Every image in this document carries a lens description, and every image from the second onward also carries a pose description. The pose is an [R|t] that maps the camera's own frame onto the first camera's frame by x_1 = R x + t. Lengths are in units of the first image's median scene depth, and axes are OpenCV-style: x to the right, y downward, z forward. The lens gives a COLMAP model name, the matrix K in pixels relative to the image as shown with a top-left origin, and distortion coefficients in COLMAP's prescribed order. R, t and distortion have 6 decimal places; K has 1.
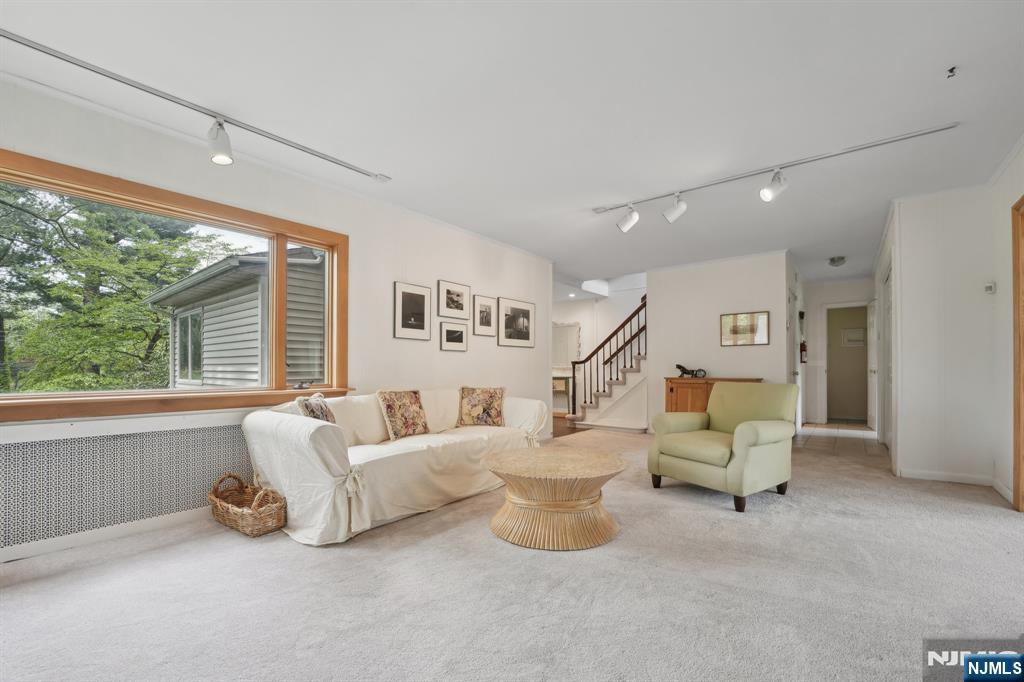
lens RADIAL K [[427.3, 0, 517.3], [0, 427.3, 361.6], [0, 0, 1]] dist [0.000157, 0.000017]
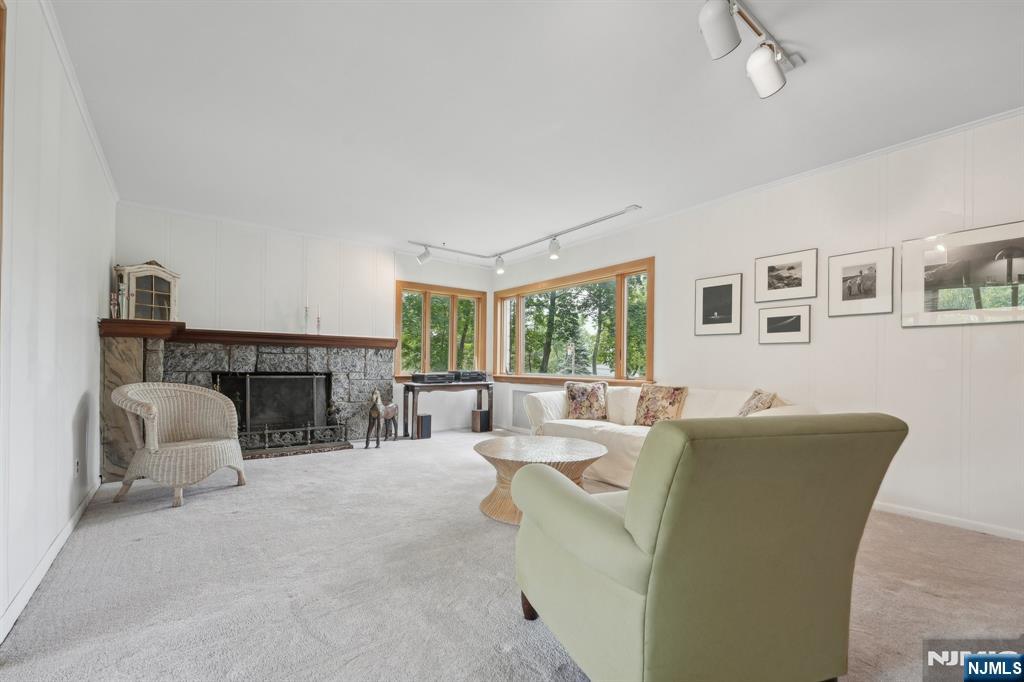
lens RADIAL K [[427.3, 0, 517.3], [0, 427.3, 361.6], [0, 0, 1]] dist [0.000157, 0.000017]
pose [[-0.215564, -0.013693, -0.976394, 0.700069], [-0.001270, 0.999905, -0.013742, 0.018506], [0.976489, -0.001722, -0.215561, 0.707330]]
